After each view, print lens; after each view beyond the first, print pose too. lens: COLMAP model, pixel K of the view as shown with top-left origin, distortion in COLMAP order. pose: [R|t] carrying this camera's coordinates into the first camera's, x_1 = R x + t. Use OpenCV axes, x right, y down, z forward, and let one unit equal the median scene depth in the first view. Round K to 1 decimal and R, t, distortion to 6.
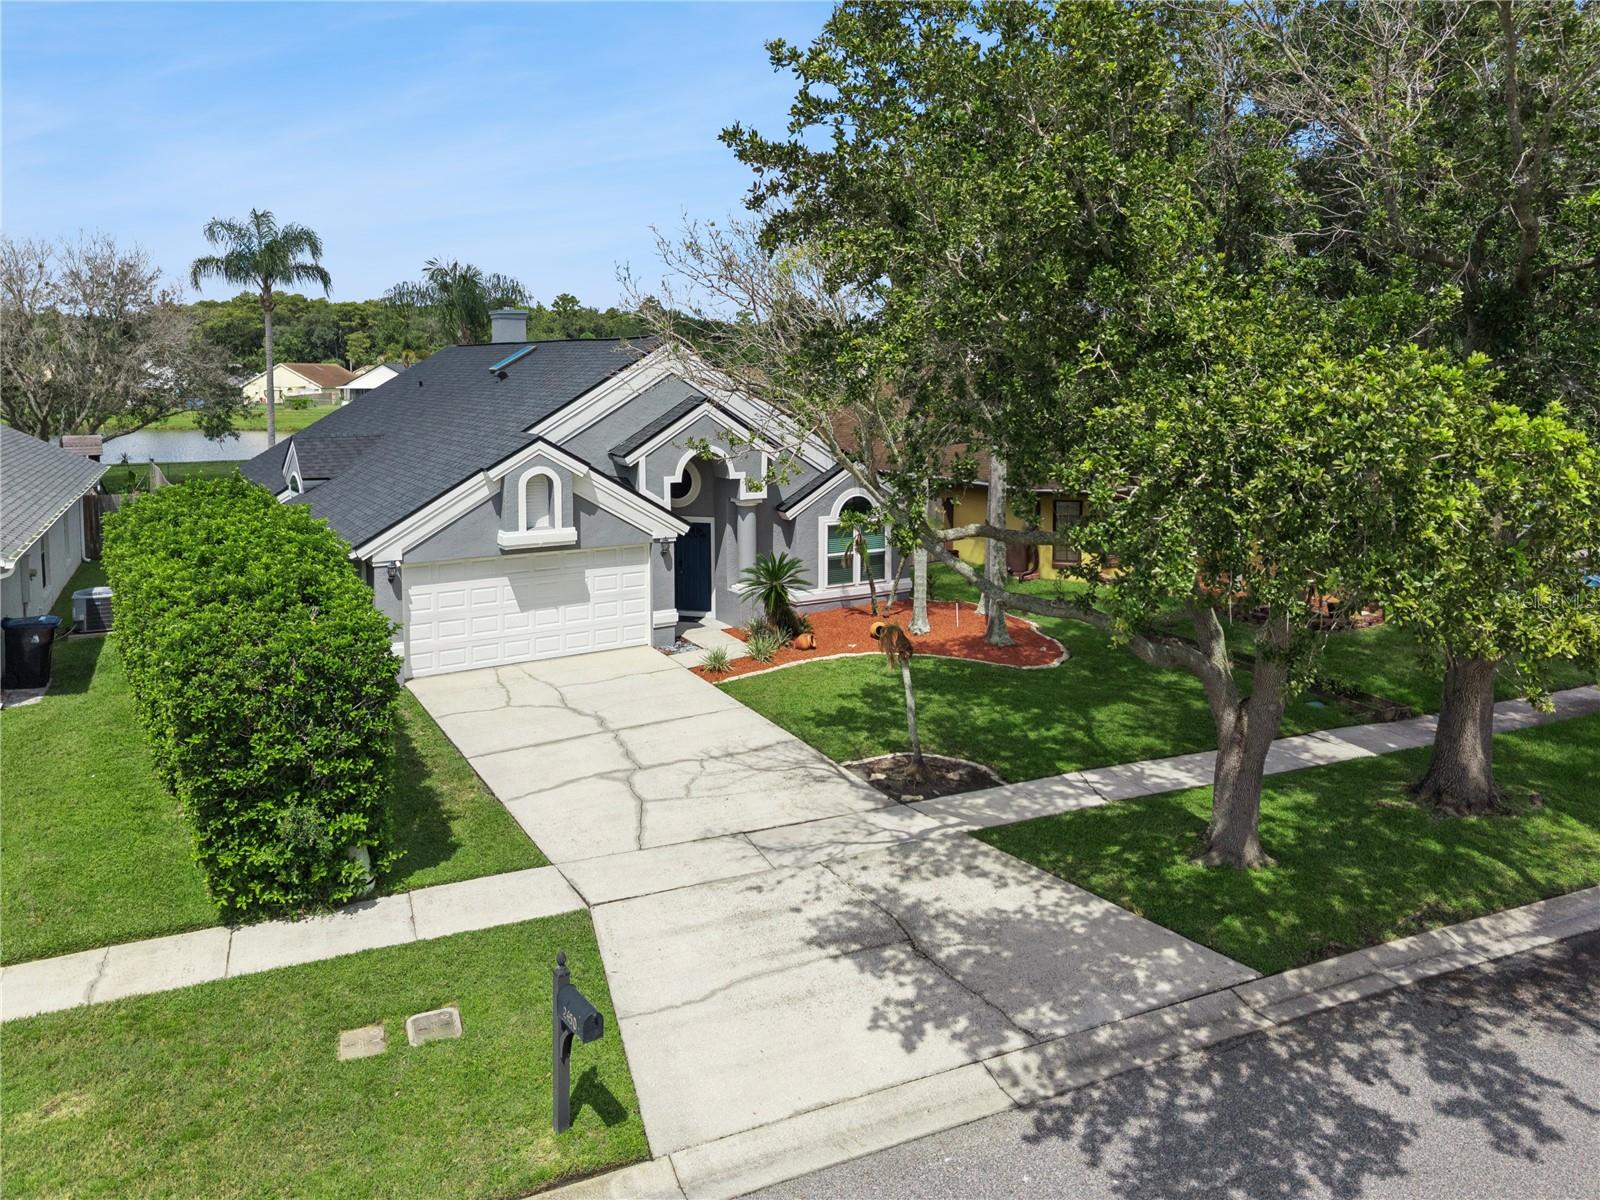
lens RADIAL K [[1117.4, 0, 800.0], [0, 1117.4, 600.0], [0, 0, 1]] dist [-0.010323, -0.001950]
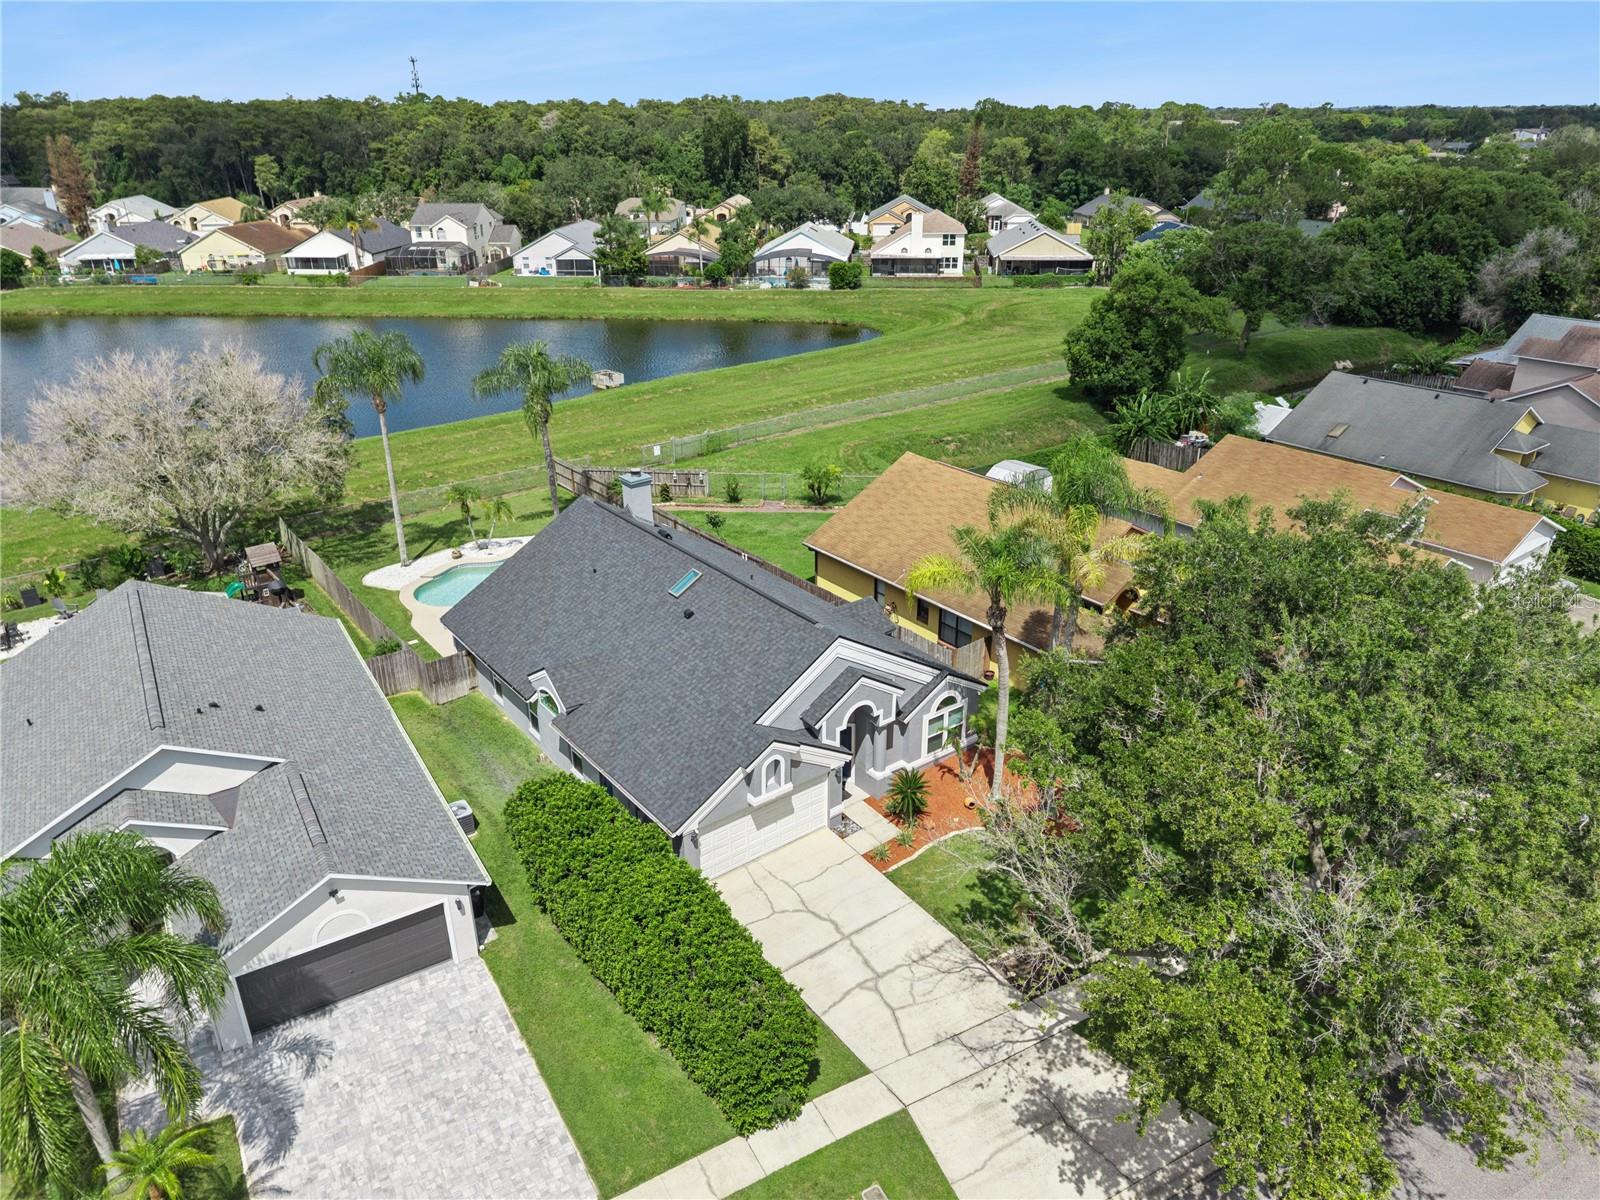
lens RADIAL K [[1117.4, 0, 800.0], [0, 1117.4, 600.0], [0, 0, 1]] dist [-0.010323, -0.001950]
pose [[0.995567, -0.050021, 0.079650, -0.496985], [0.030289, 0.972247, 0.231986, -1.111220], [-0.089044, -0.228545, 0.969453, -0.755429]]
